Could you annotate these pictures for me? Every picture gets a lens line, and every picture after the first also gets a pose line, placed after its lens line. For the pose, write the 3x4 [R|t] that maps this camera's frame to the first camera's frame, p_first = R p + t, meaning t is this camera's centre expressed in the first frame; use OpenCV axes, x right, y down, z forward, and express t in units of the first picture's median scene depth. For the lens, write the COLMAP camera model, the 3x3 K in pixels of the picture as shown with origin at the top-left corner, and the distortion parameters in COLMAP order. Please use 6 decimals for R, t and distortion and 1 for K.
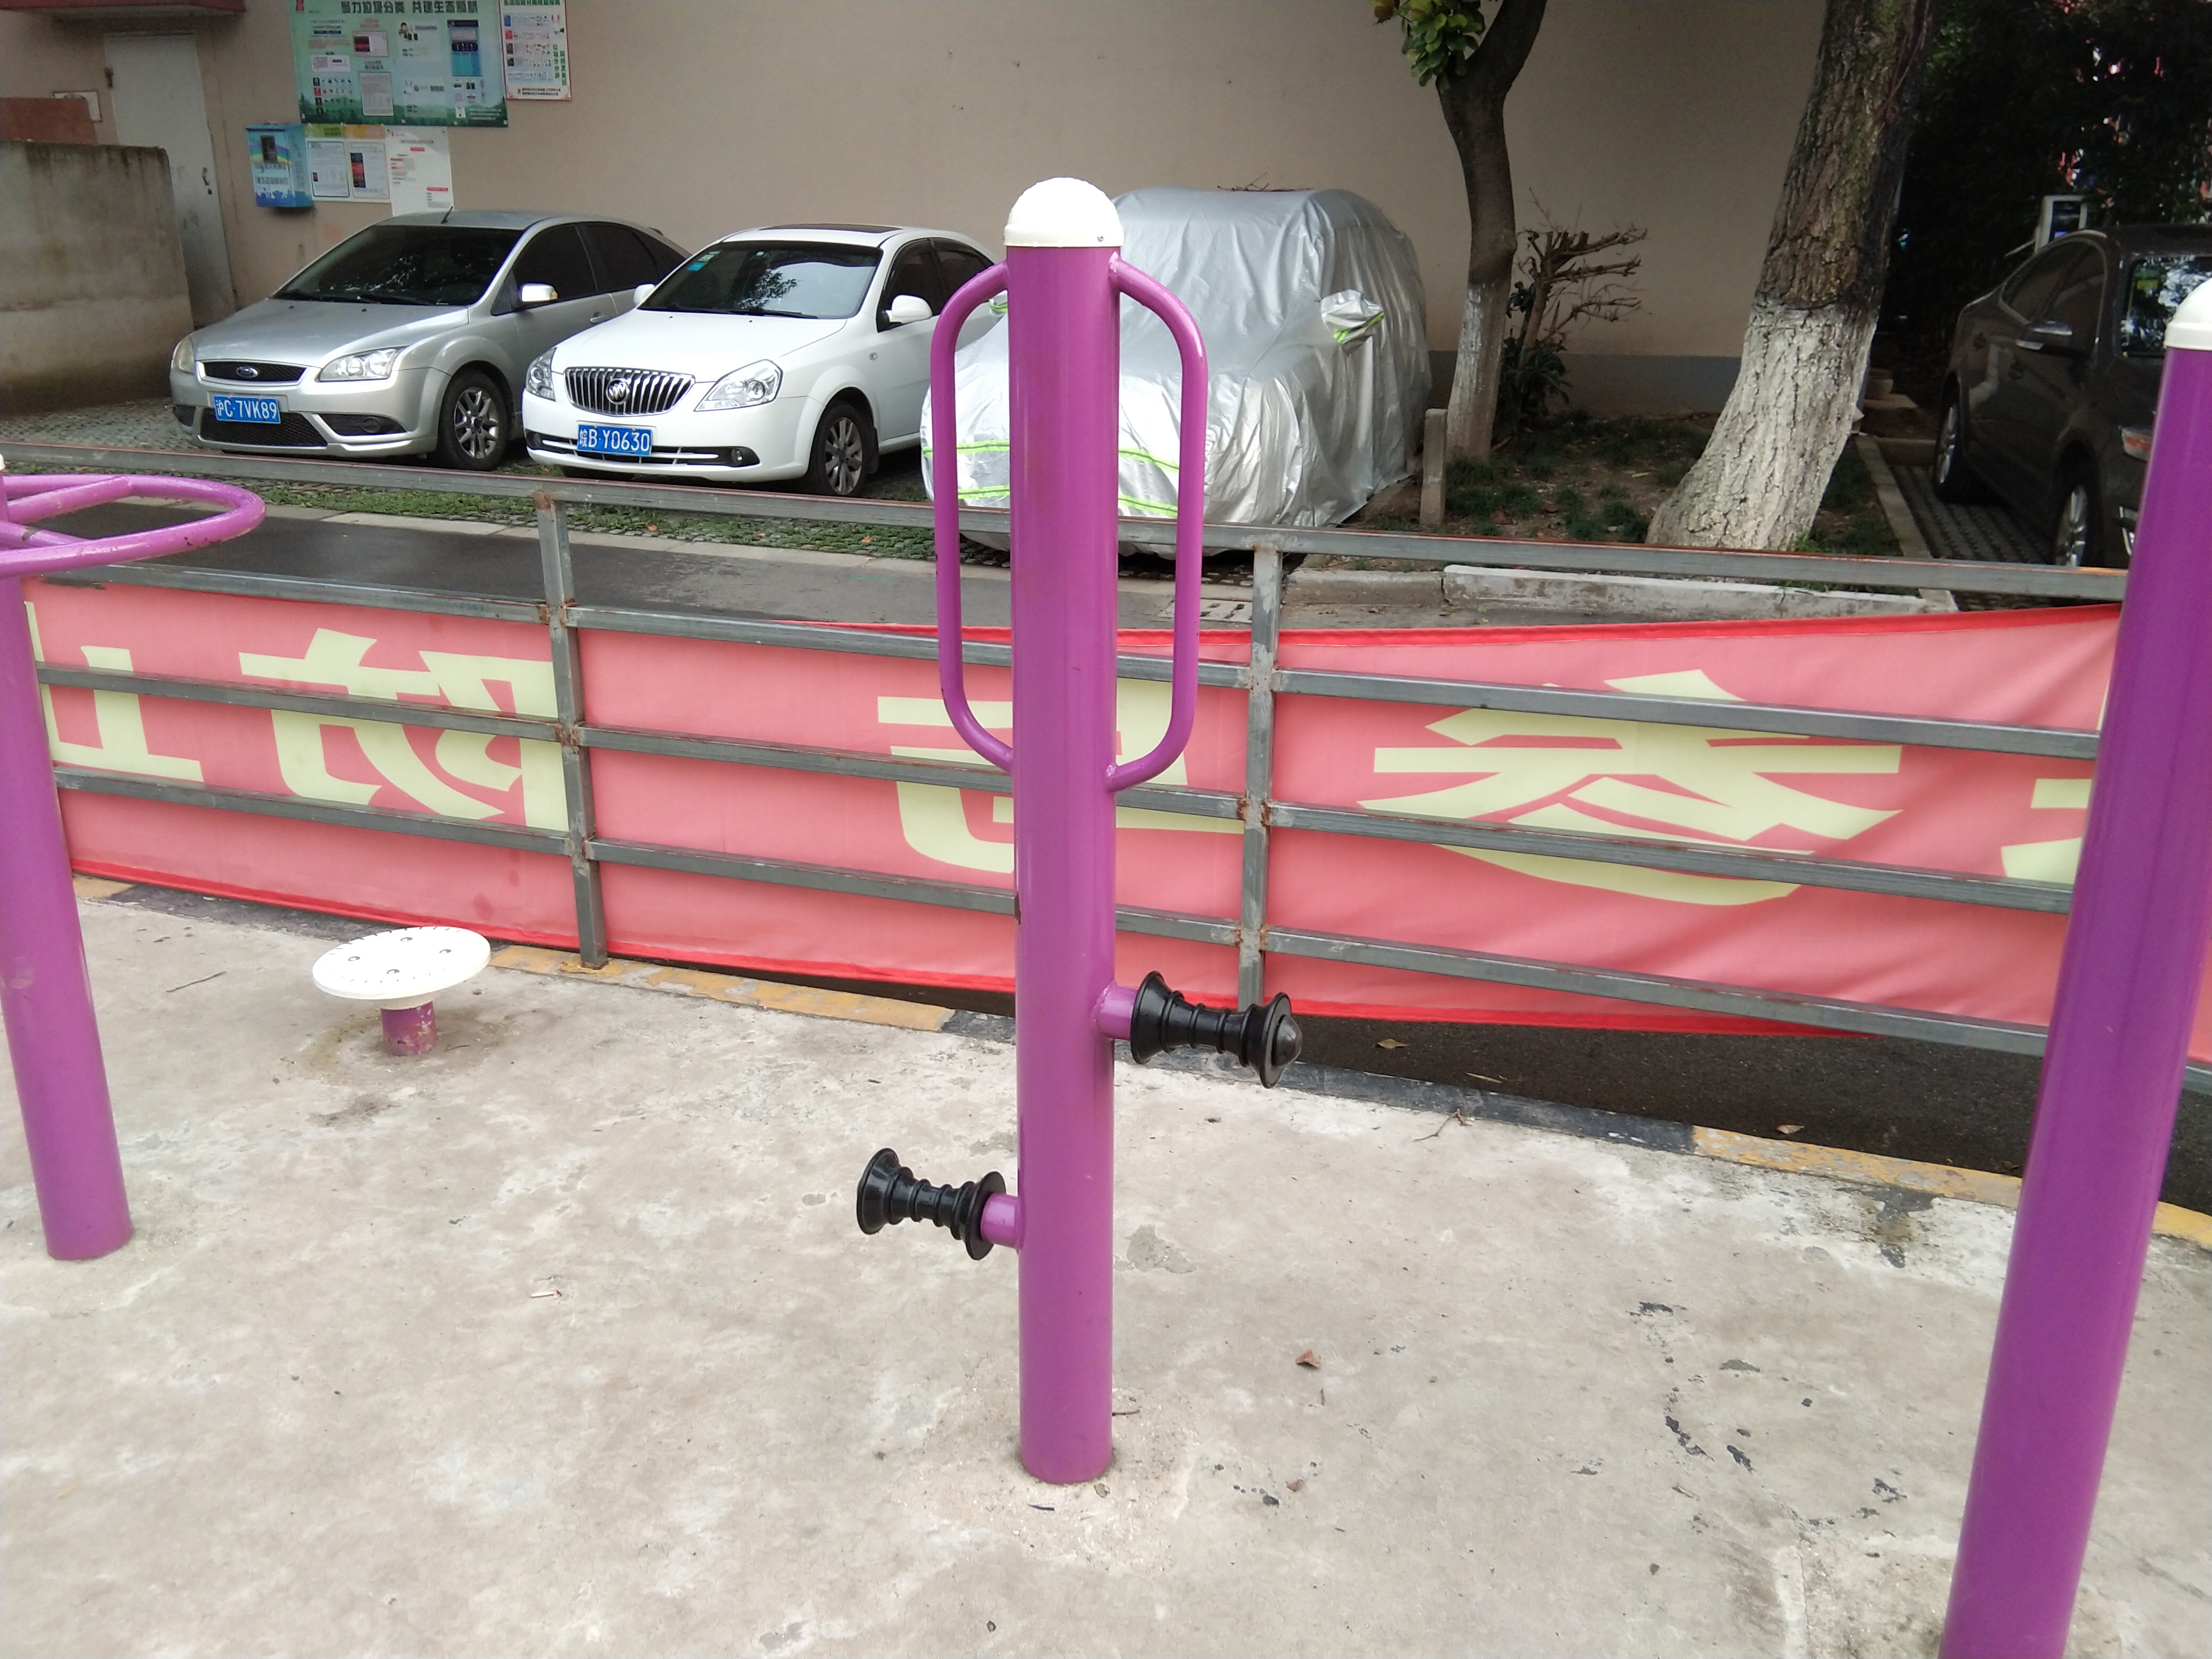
lens RADIAL K [[1761.9, 0, 1097.5], [0, 1761.9, 804.4], [0, 0, 1]] dist [0.061037, -0.090881]
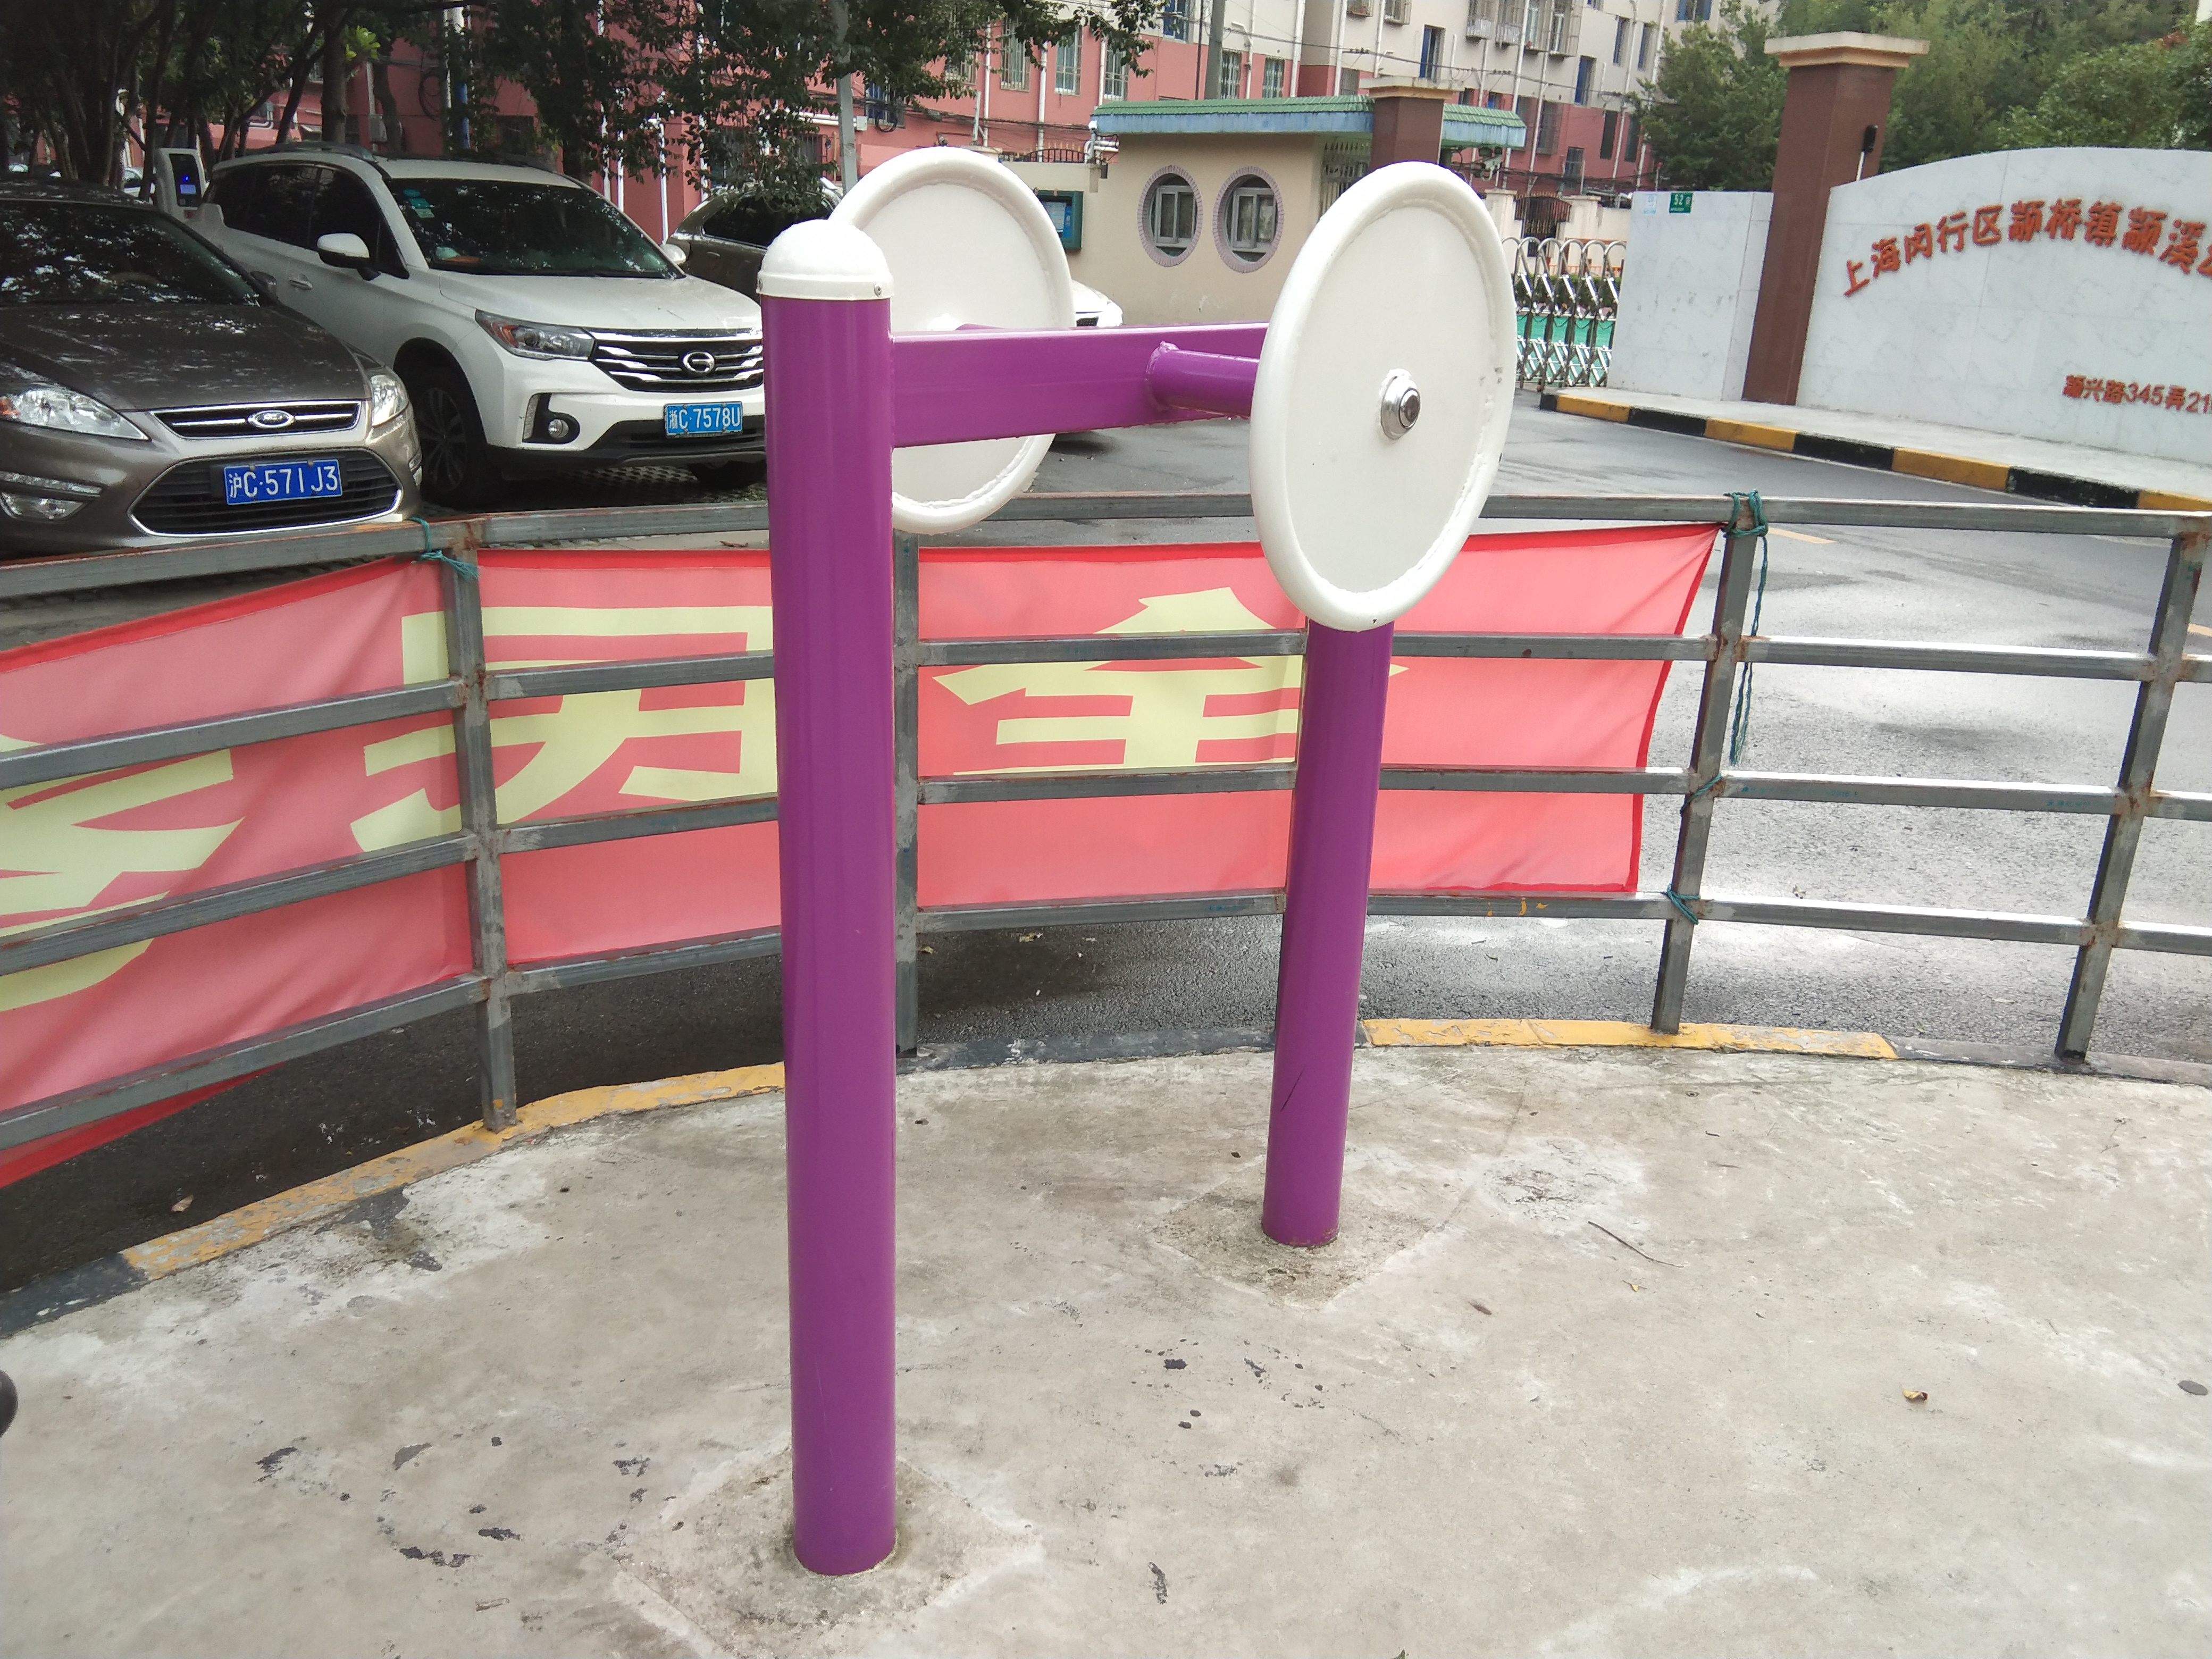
lens RADIAL K [[1761.9, 0, 1097.5], [0, 1761.9, 804.4], [0, 0, 1]] dist [0.061037, -0.090881]
pose [[0.405032, -0.280025, 0.870365, -0.158811], [0.256840, 0.948460, 0.185628, -0.060106], [-0.877486, 0.148359, 0.456078, 0.208144]]
